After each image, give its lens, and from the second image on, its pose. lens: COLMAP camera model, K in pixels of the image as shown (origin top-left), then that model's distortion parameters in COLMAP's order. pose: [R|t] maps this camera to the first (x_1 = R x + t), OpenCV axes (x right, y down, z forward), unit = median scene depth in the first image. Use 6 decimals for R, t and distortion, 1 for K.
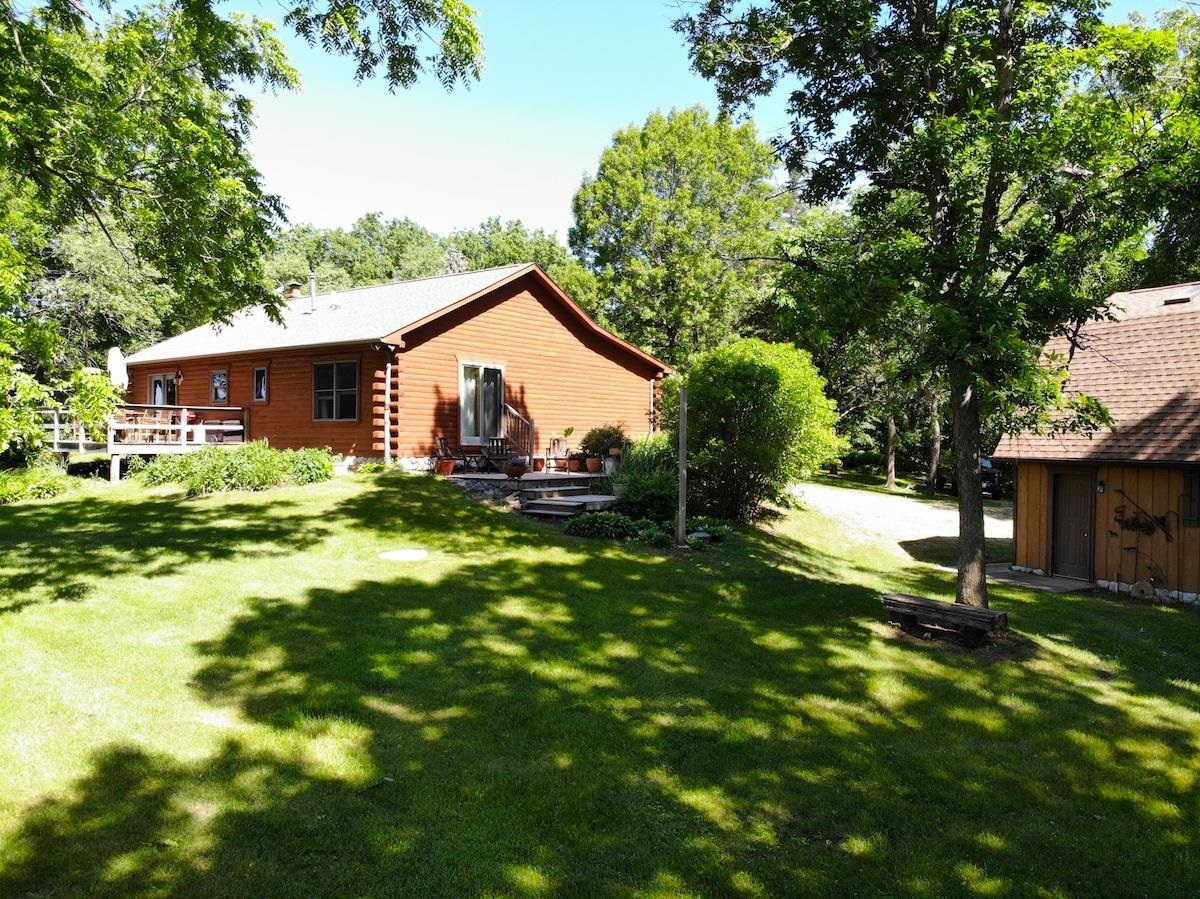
lens RADIAL K [[842.3, 0, 609.0], [0, 842.3, 433.6], [0, 0, 1]] dist [0.234180, 0.000108]
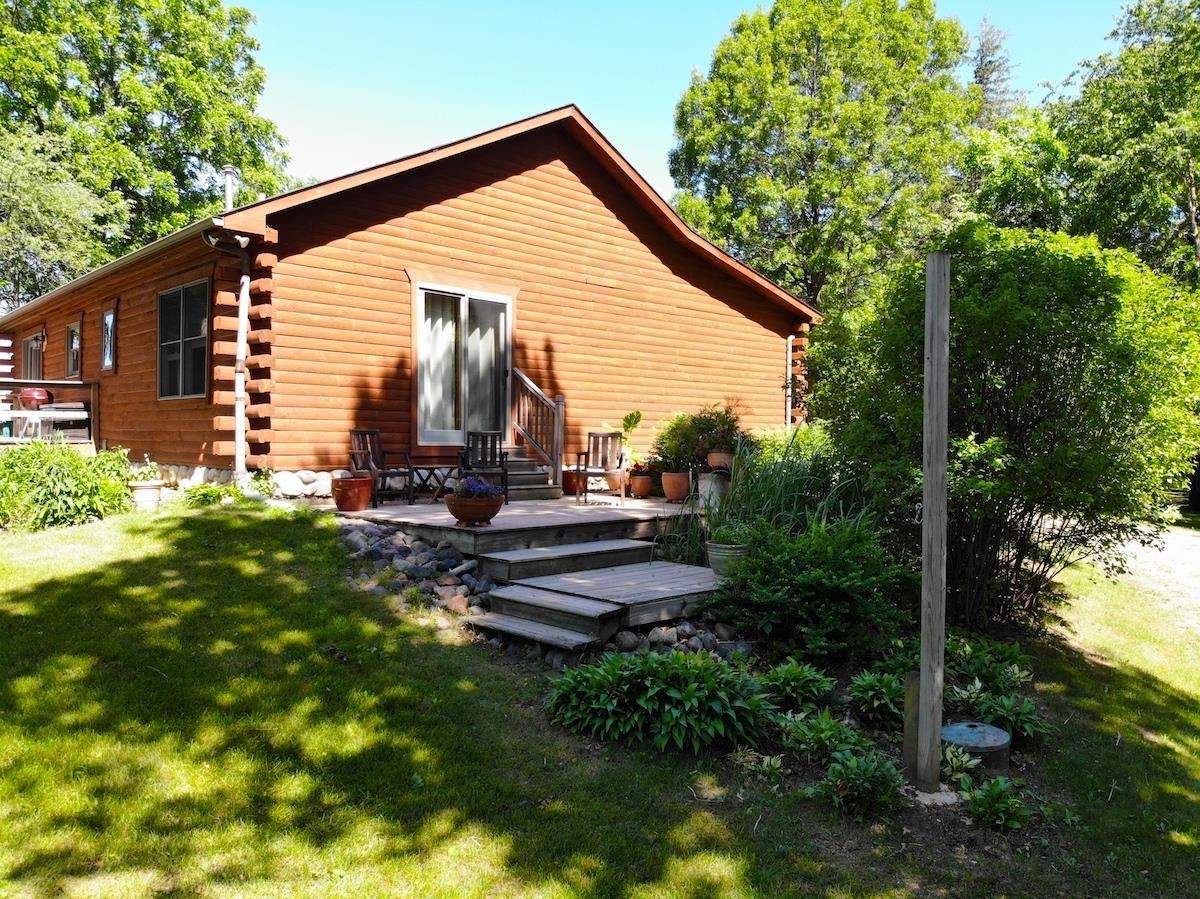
lens RADIAL K [[870.9, 0, 647.5], [0, 870.9, 446.3], [0, 0, 1]] dist [0.000811, 0.000021]
pose [[0.994975, 0.001636, -0.100112, 0.013440], [-0.000376, 0.999921, 0.012604, 0.005860], [0.100125, -0.012503, 0.994896, 0.412154]]
